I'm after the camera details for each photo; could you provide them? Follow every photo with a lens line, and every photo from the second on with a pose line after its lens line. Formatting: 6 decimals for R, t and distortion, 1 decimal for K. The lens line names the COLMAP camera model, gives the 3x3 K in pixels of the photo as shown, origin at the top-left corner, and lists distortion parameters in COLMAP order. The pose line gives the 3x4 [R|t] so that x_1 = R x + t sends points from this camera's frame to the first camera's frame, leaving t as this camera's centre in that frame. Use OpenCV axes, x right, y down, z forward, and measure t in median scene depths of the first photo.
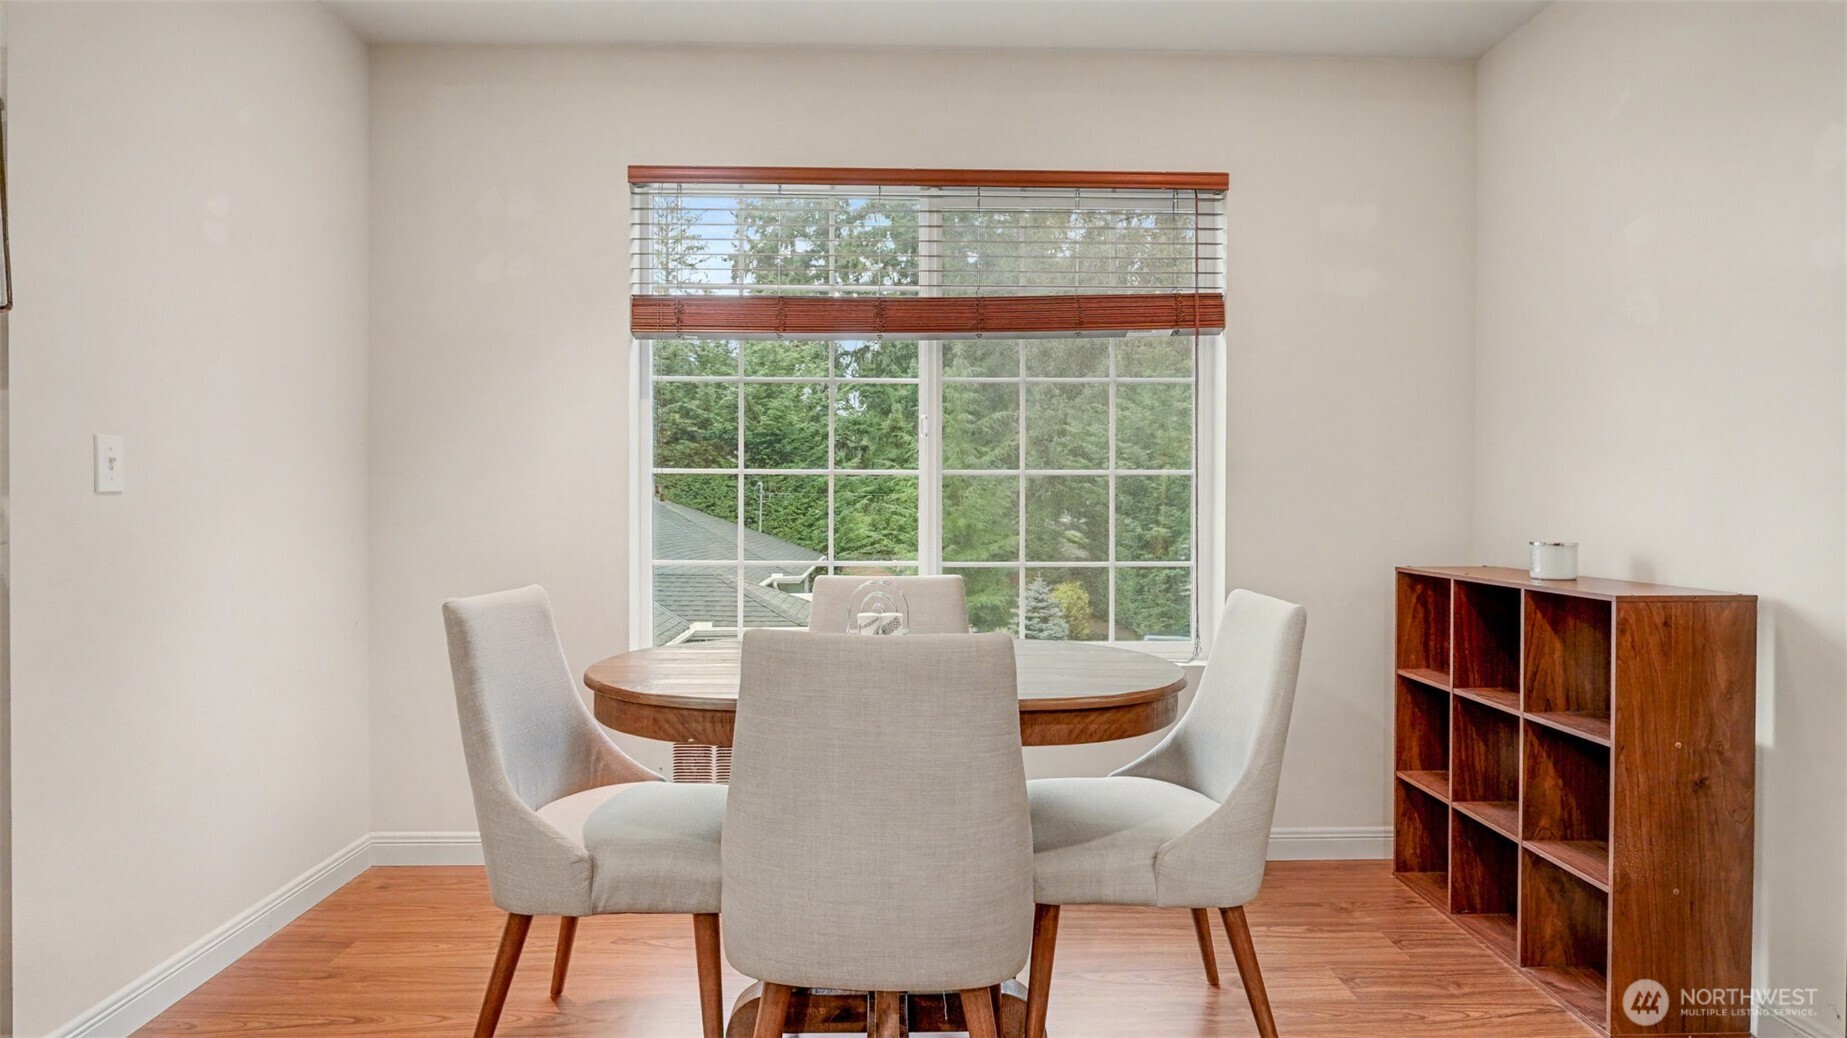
lens RADIAL K [[905.8, 0, 920.6], [0, 905.8, 516.4], [0, 0, 1]] dist [-0.010280, 0.000993]
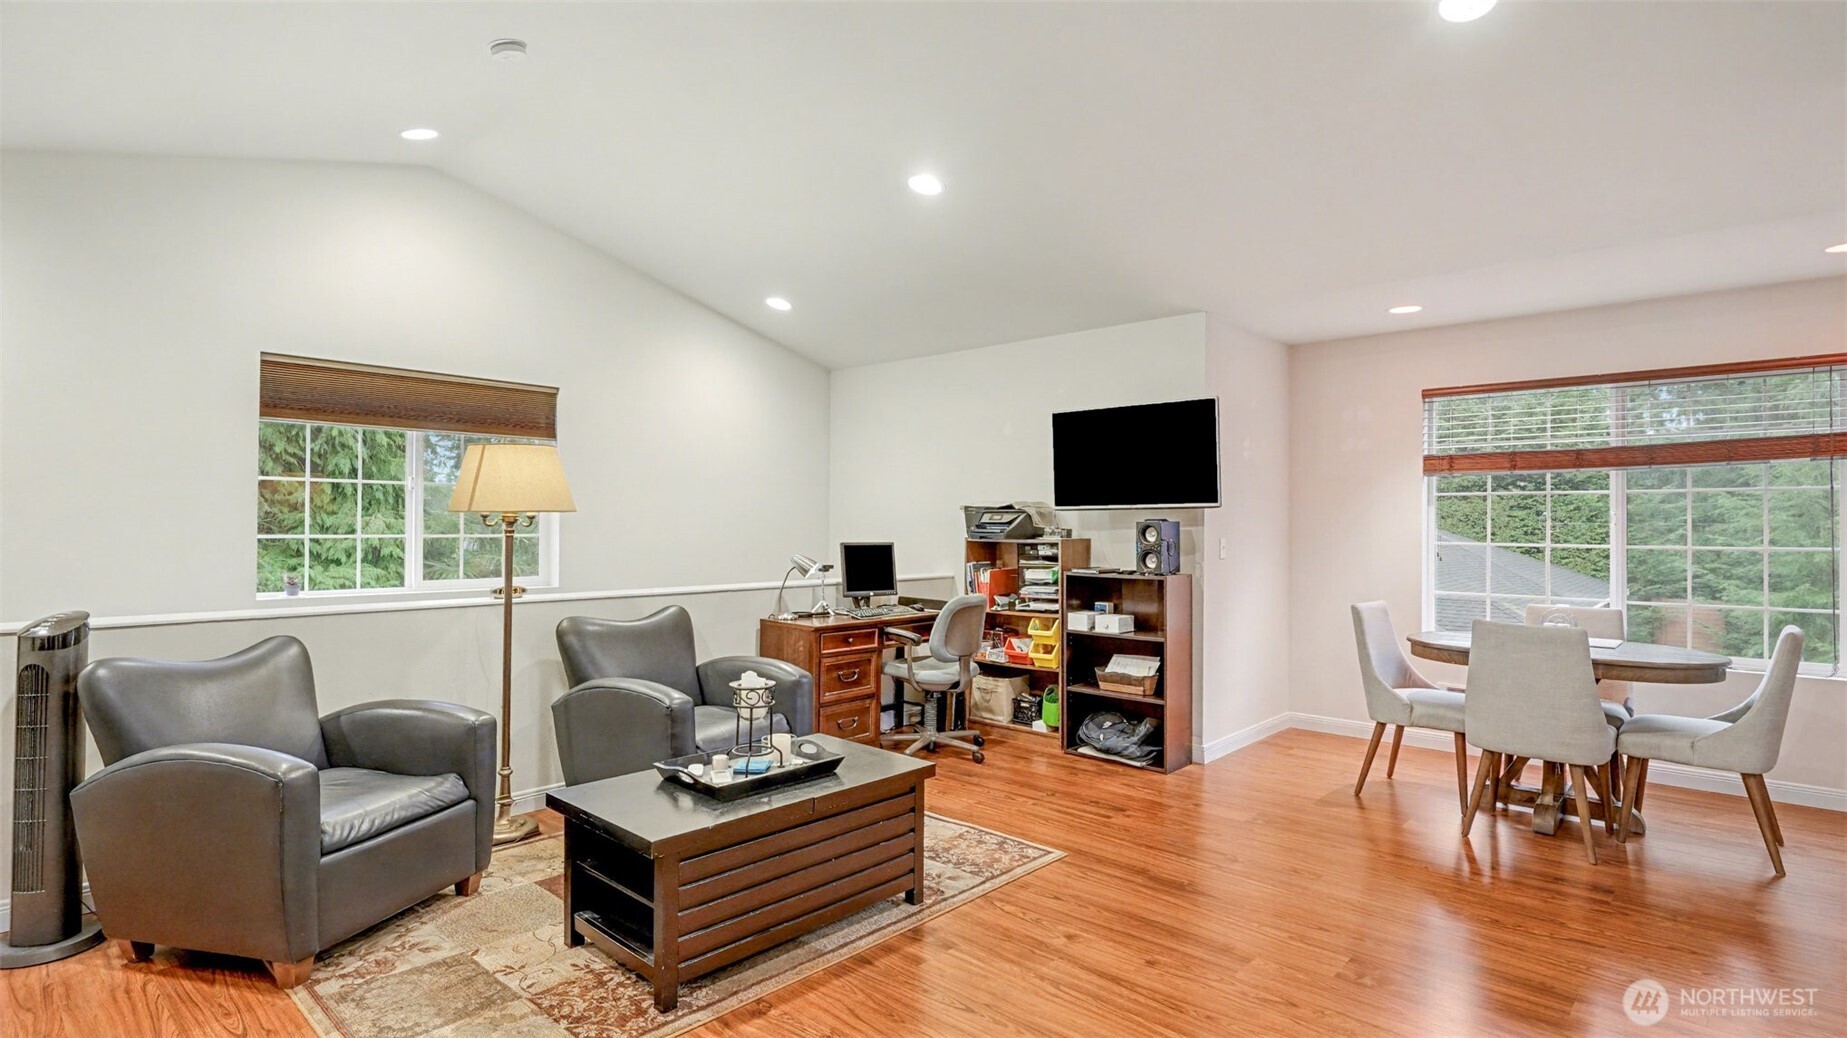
lens RADIAL K [[905.8, 0, 920.6], [0, 905.8, 516.4], [0, 0, 1]] dist [-0.010280, 0.000993]
pose [[0.697888, -0.003028, -0.716200, 0.435778], [-0.009590, 0.999862, -0.013572, -0.101784], [0.716143, 0.016340, 0.697763, -1.553565]]
